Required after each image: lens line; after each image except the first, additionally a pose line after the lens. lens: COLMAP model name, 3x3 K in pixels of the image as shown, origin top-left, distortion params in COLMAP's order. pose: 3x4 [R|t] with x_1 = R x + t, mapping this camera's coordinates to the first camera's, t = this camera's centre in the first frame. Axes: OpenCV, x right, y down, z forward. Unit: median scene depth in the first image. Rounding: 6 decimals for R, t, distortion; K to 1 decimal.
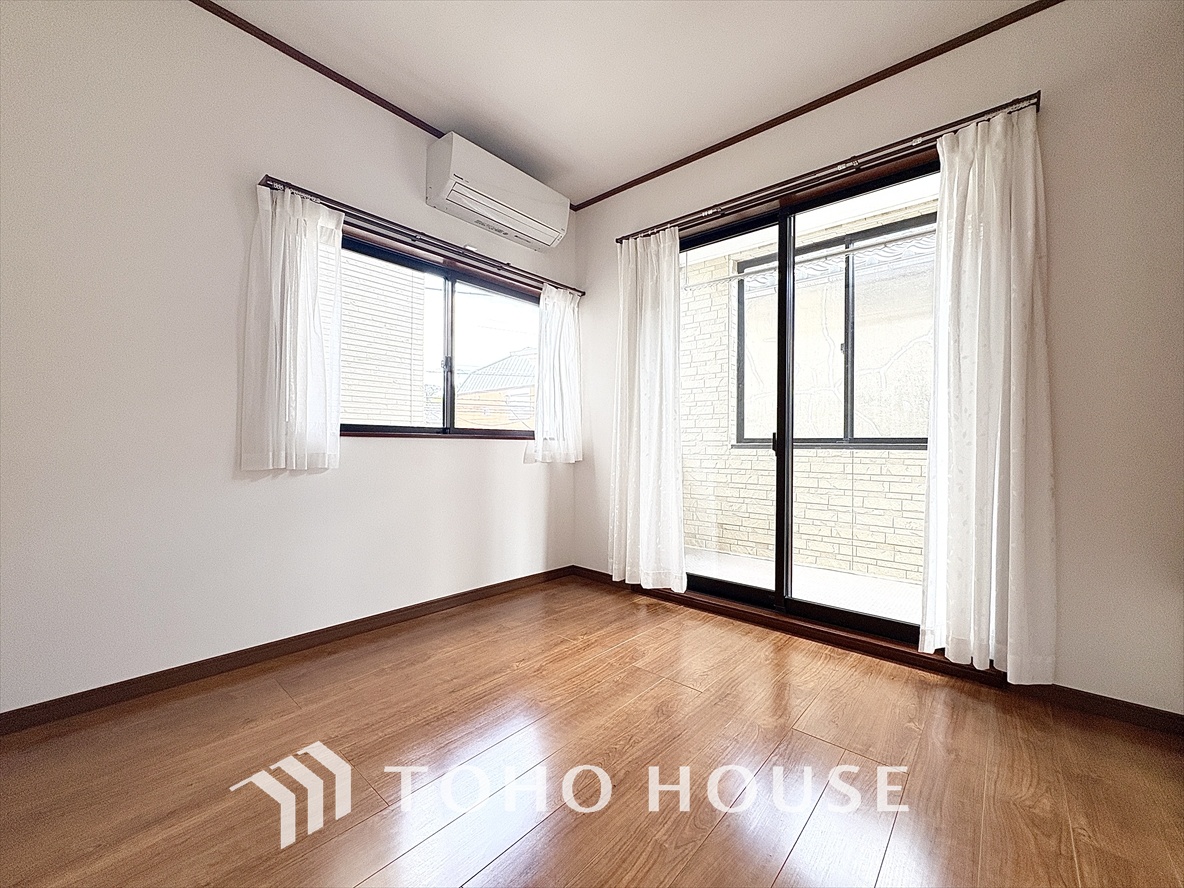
lens RADIAL K [[473.4, 0, 591.7], [0, 473.4, 442.6], [0, 0, 1]] dist [-0.002861, 0.000321]
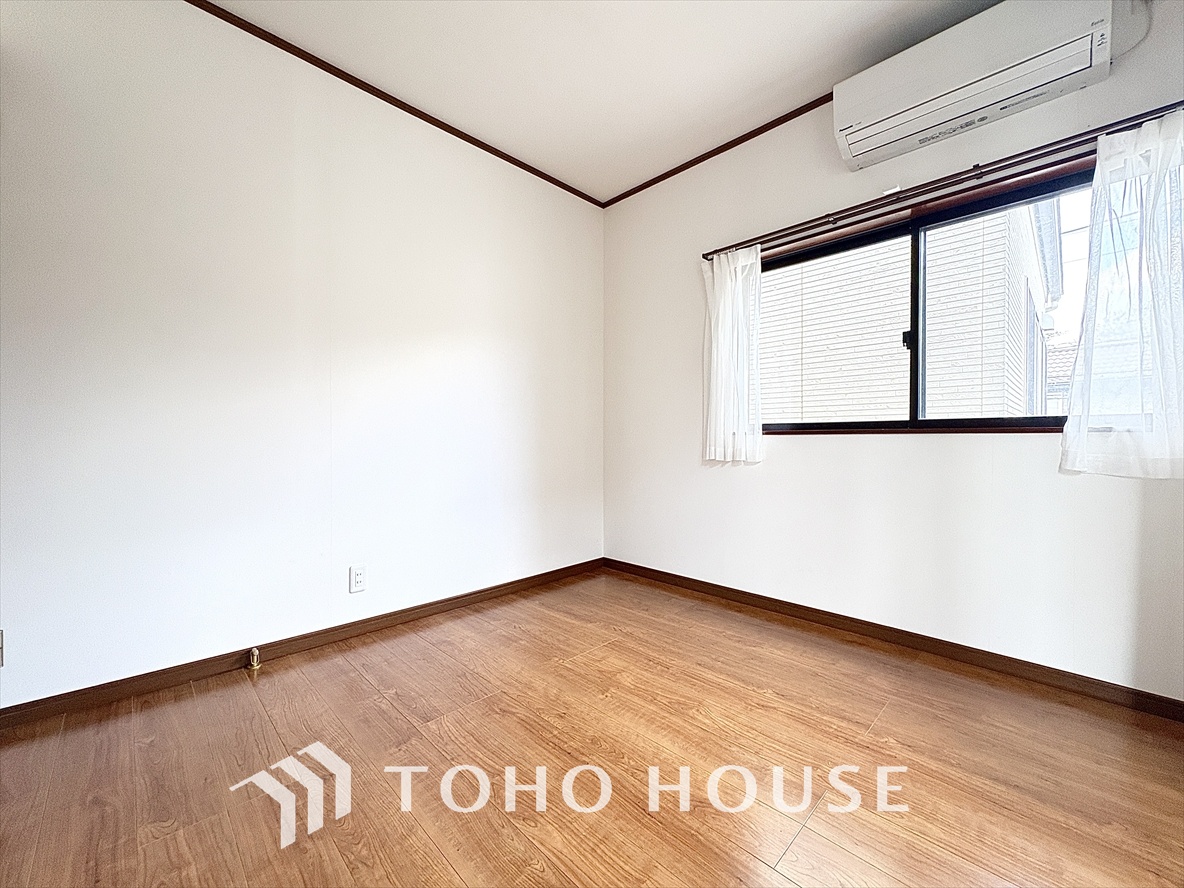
lens RADIAL K [[473.4, 0, 599.0], [0, 473.4, 443.3], [0, 0, 1]] dist [-0.002861, 0.000321]
pose [[-0.062167, -0.002747, -0.998062, 0.629115], [0.002088, 0.999994, -0.002883, 0.010168], [0.998064, -0.002263, -0.062161, 0.638104]]
